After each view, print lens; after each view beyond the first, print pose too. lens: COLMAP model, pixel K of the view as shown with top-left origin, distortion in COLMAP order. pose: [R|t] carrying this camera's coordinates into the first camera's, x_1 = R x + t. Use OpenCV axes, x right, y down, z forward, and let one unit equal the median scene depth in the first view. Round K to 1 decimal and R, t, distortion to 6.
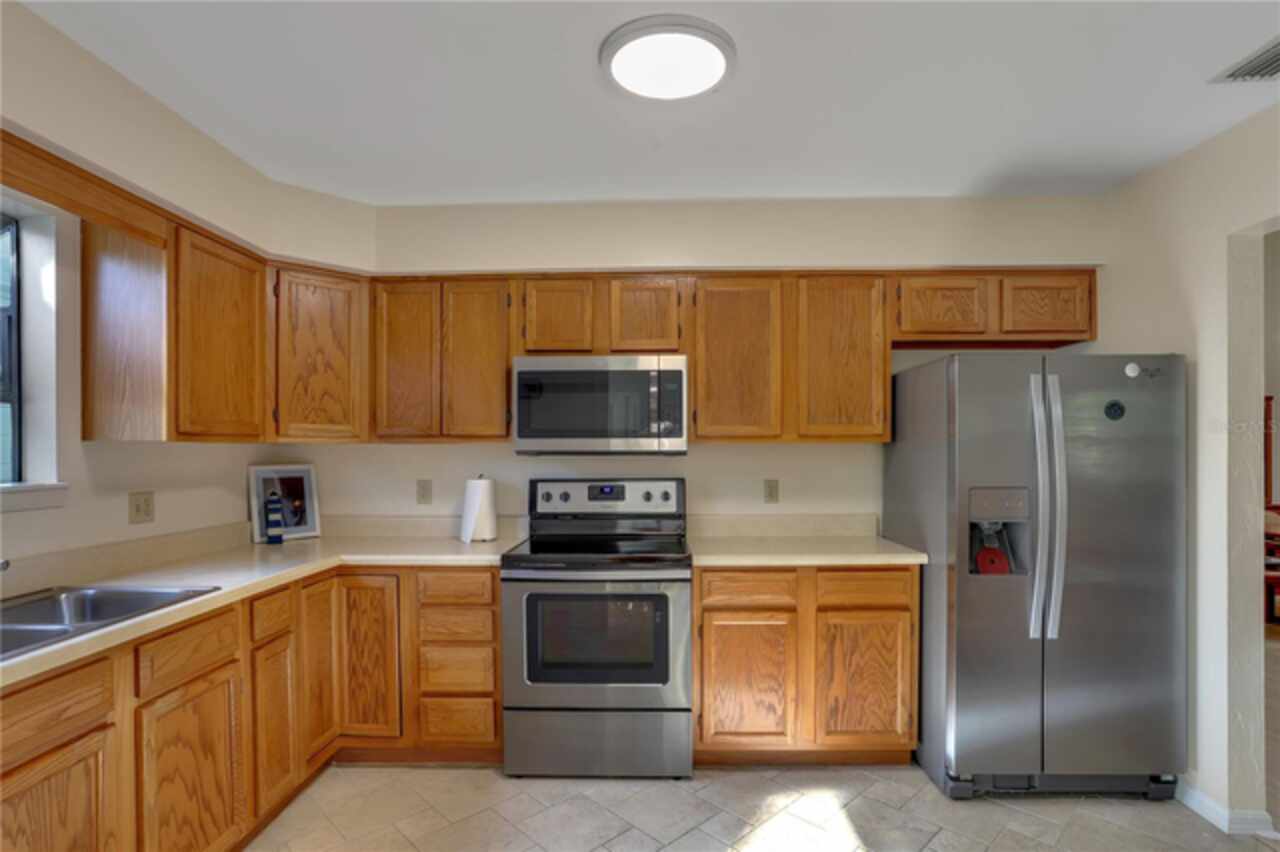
lens RADIAL K [[656.5, 0, 633.7], [0, 656.5, 452.1], [0, 0, 1]] dist [-0.051714, 0.032941]
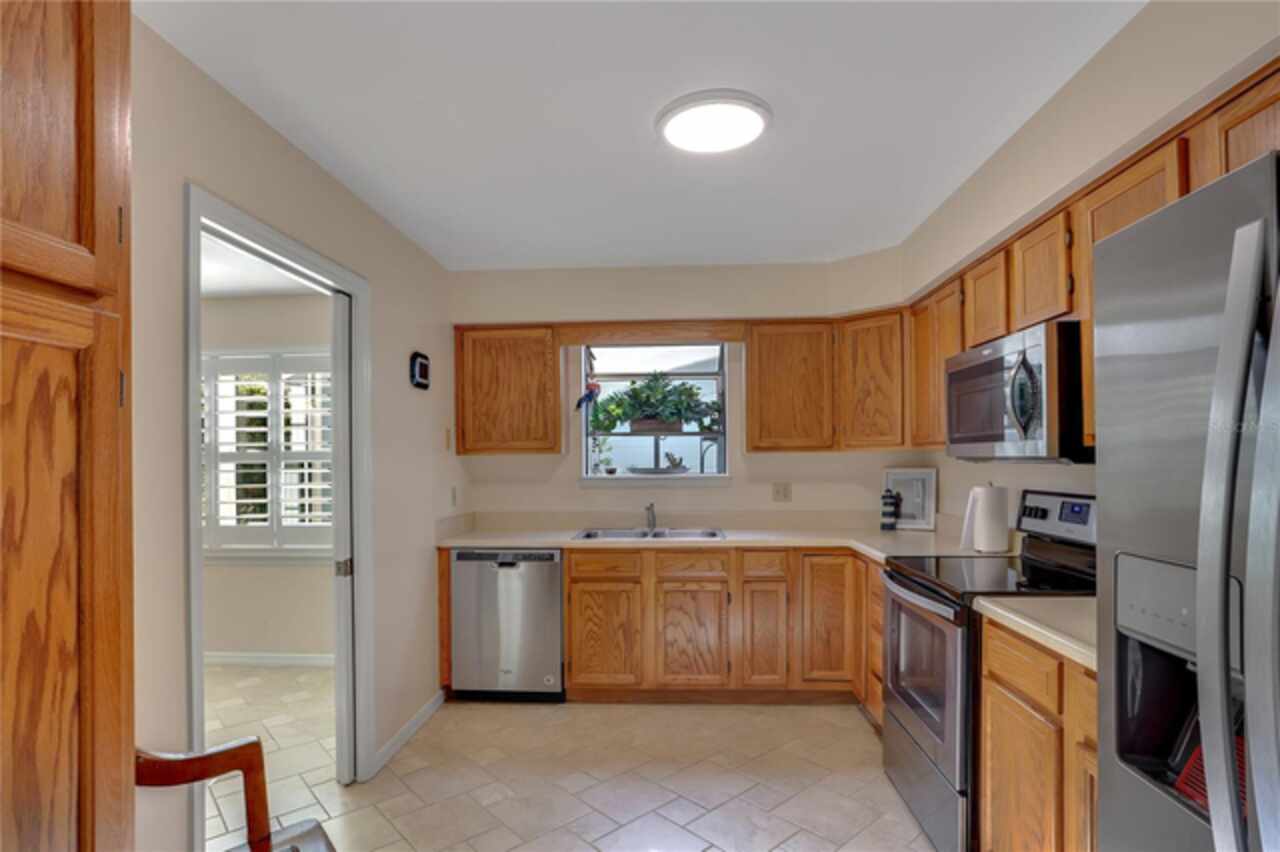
lens RADIAL K [[656.5, 0, 633.7], [0, 656.5, 452.1], [0, 0, 1]] dist [-0.051714, 0.032941]
pose [[-0.052795, -0.008824, -0.998566, 0.819609], [0.009860, 0.999908, -0.009357, -0.004995], [0.998557, -0.010340, -0.052703, 0.620551]]
